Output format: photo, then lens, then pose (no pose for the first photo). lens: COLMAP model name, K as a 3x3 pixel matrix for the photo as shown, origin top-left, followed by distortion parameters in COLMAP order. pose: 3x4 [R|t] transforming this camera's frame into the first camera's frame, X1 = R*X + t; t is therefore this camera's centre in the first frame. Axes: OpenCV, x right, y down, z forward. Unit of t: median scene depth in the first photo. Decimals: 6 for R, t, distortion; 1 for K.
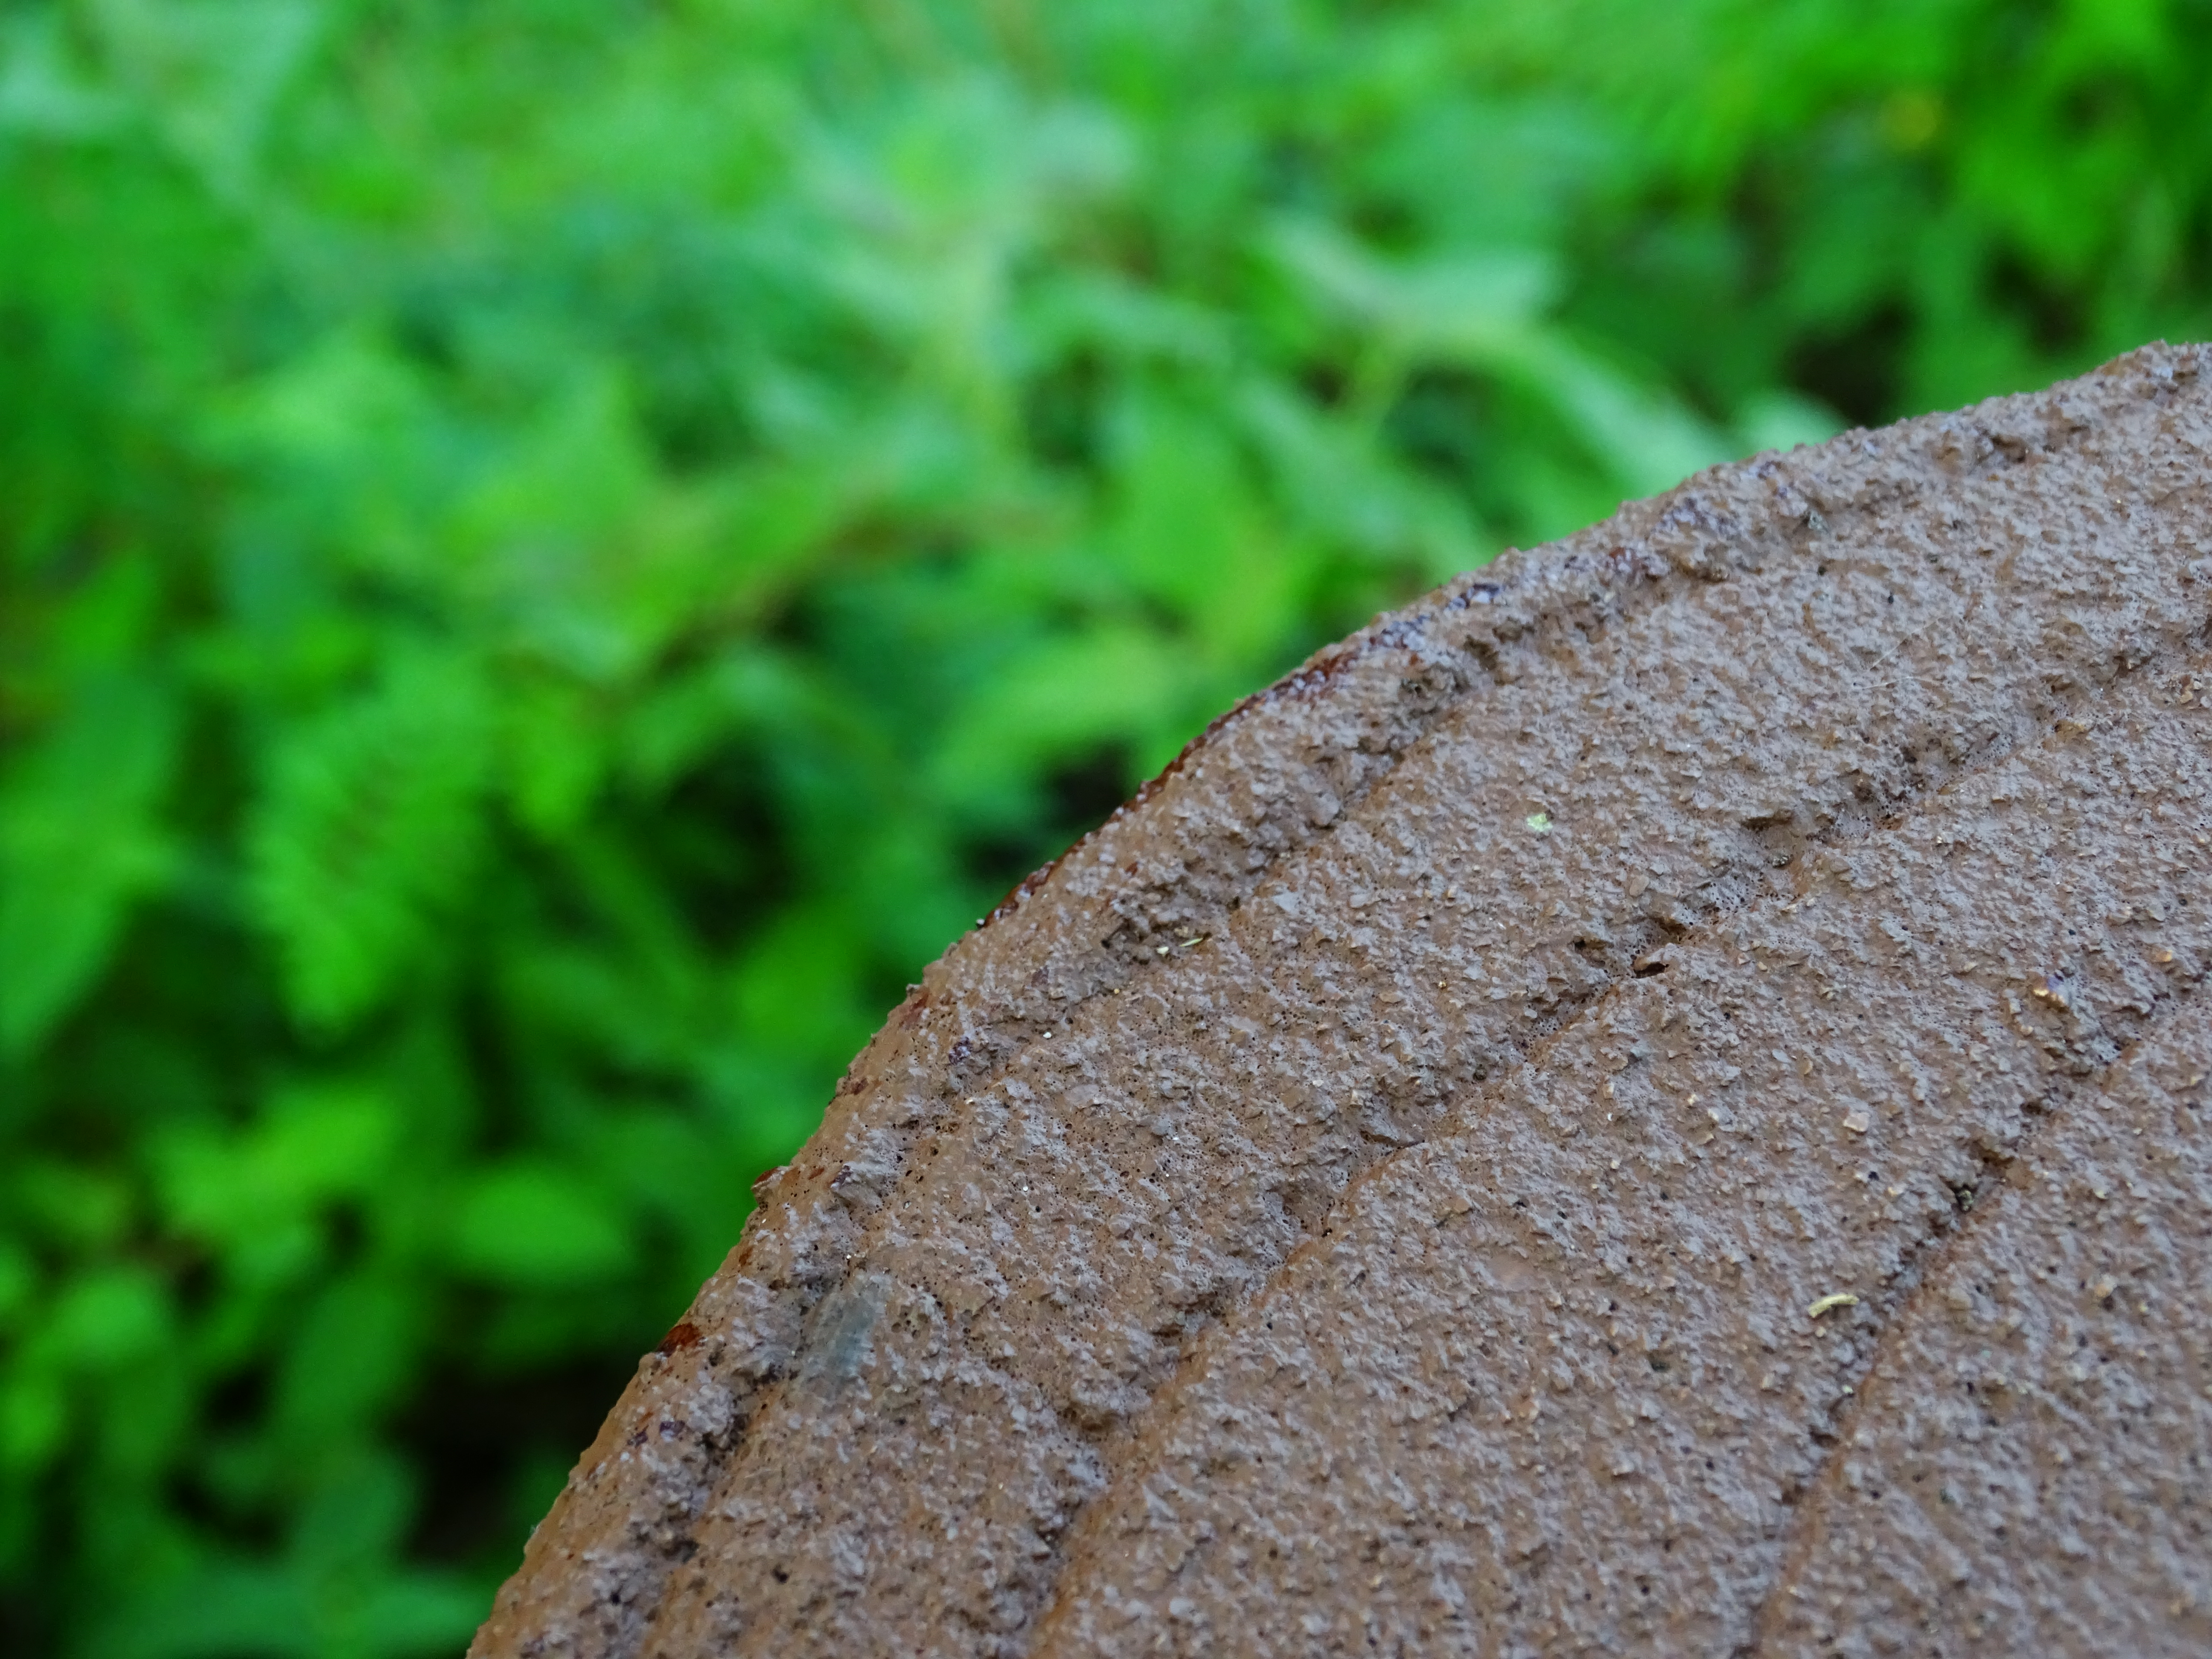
lens RADIAL K [[5701.0, 0, 1094.7], [0, 5701.0, 829.9], [0, 0, 1]] dist [-0.157197, 0.000000]
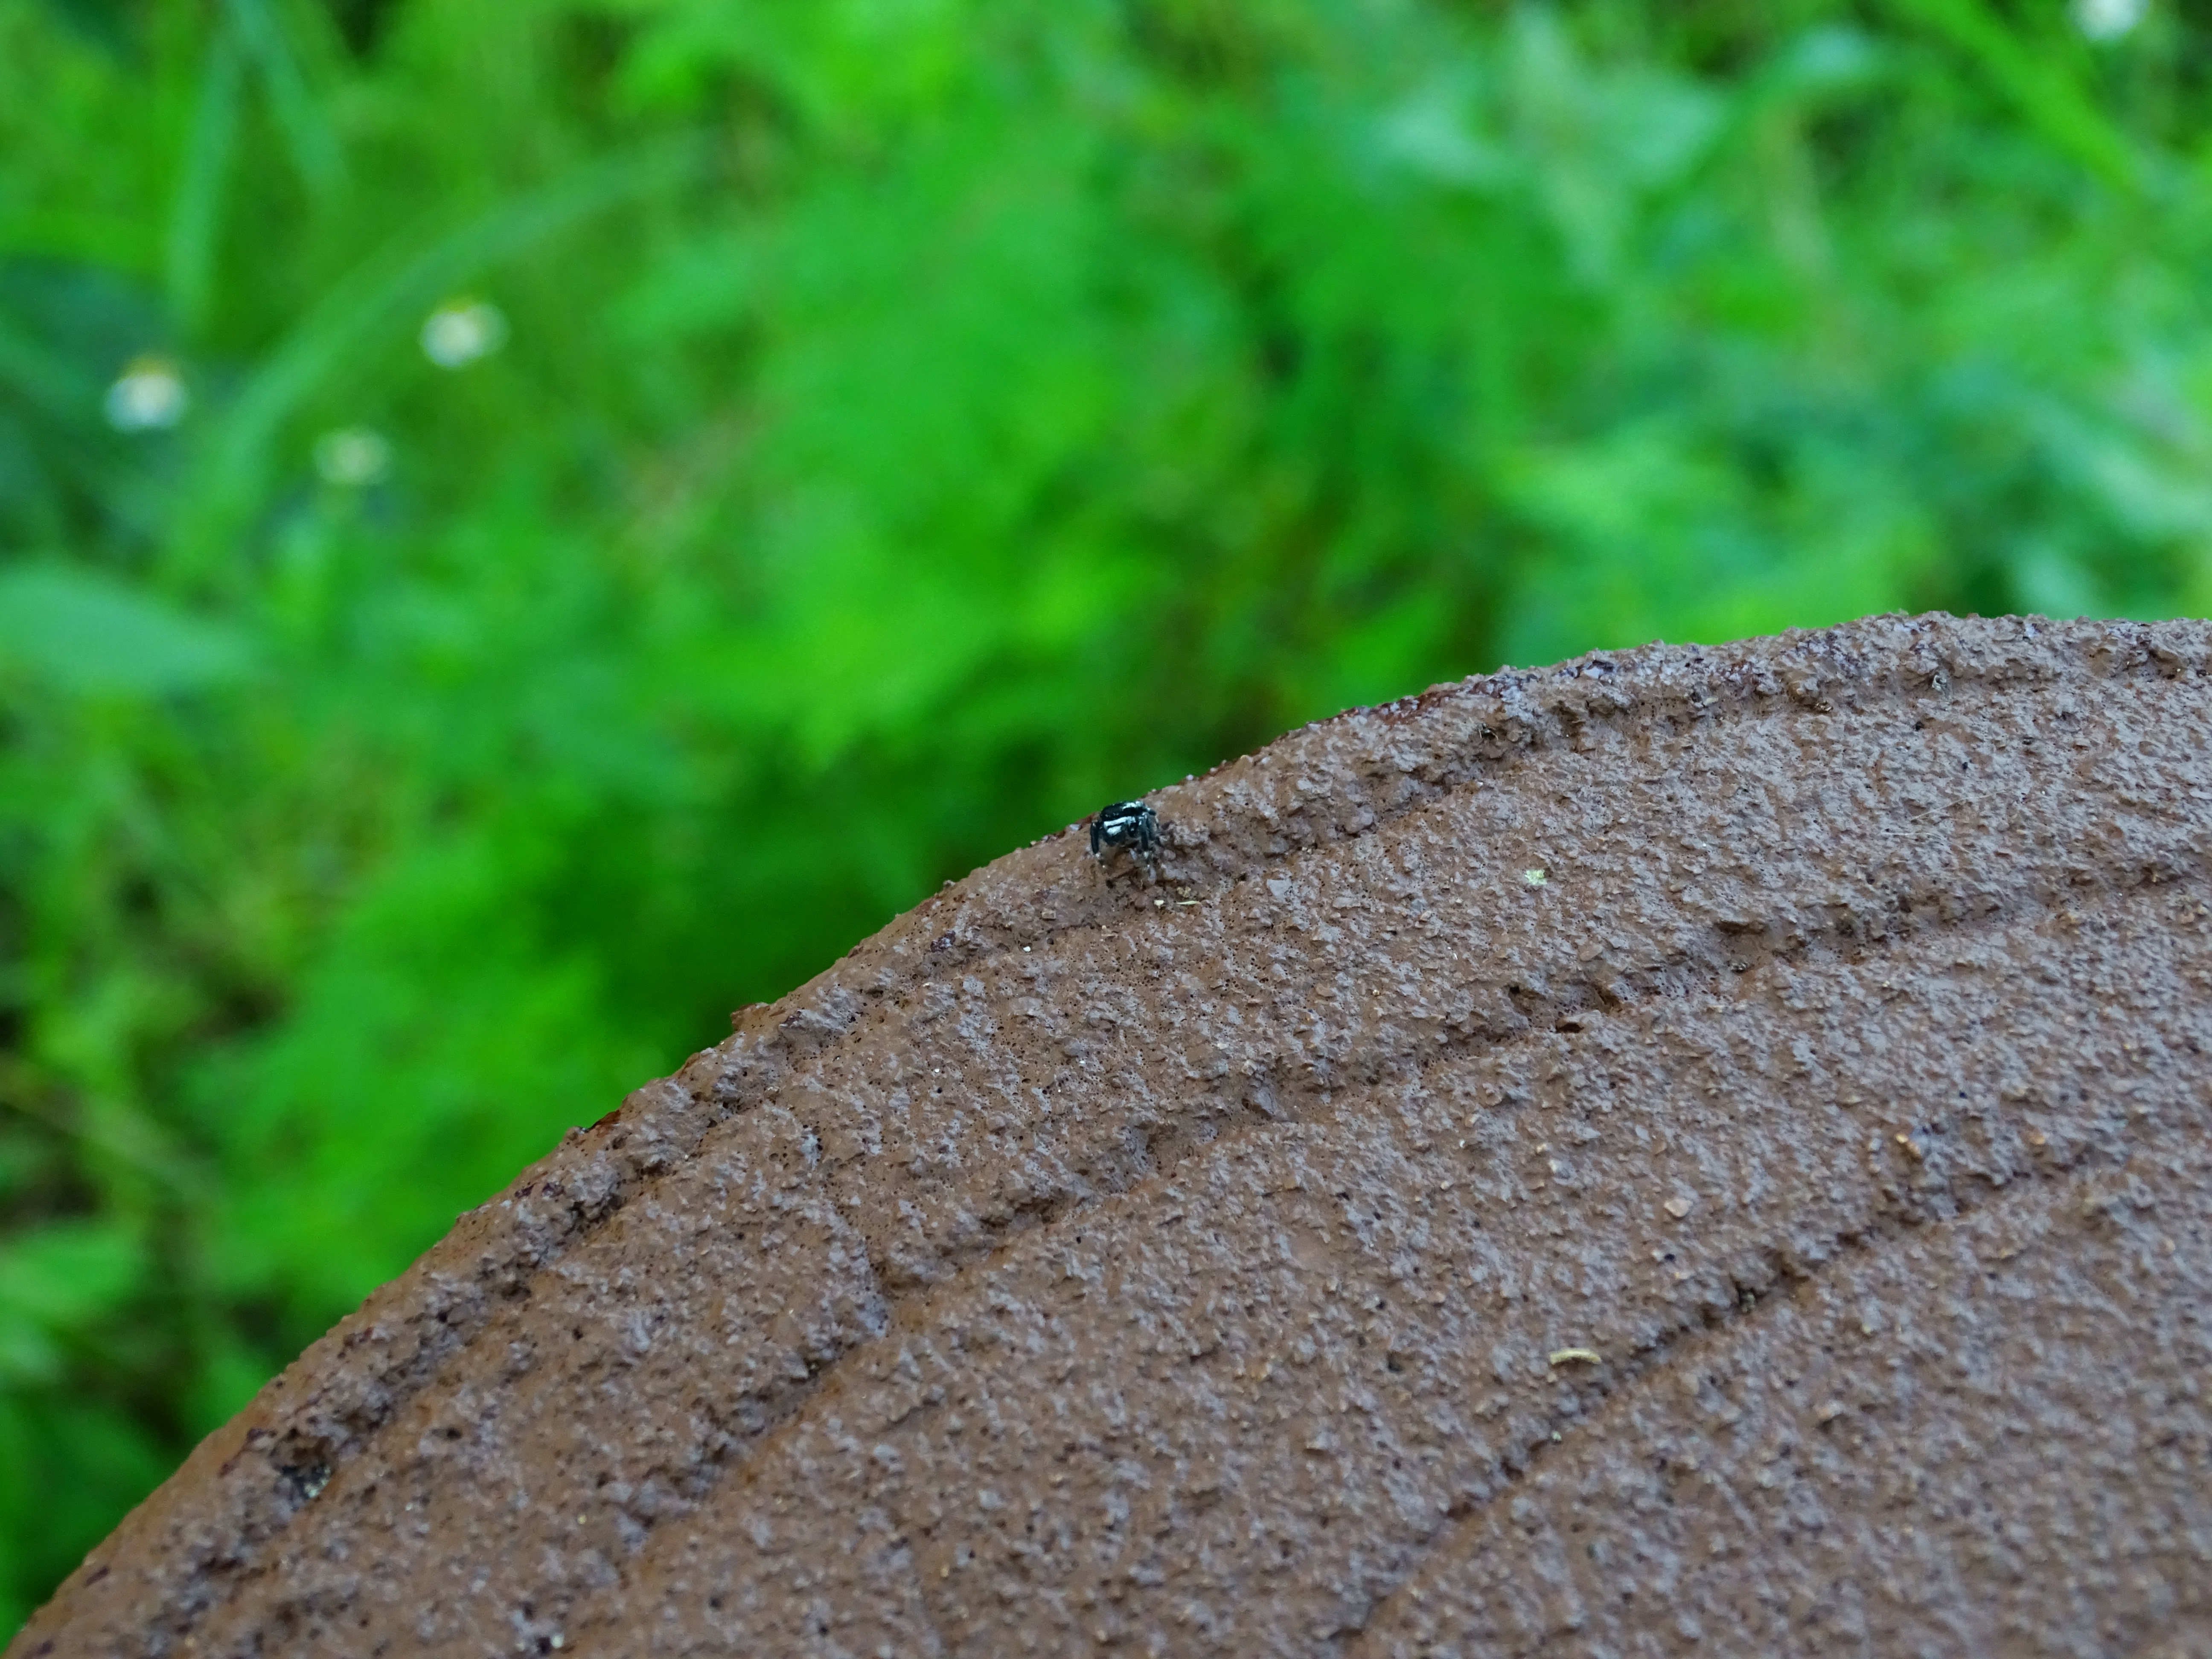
lens RADIAL K [[5701.0, 0, 1105.2], [0, 5701.0, 839.2], [0, 0, 1]] dist [-0.157197, 0.000000]
pose [[0.936913, 0.243256, -0.251039, 0.279159], [-0.249180, 0.968421, 0.008423, 0.003090], [0.245160, 0.054662, 0.967940, -0.046615]]
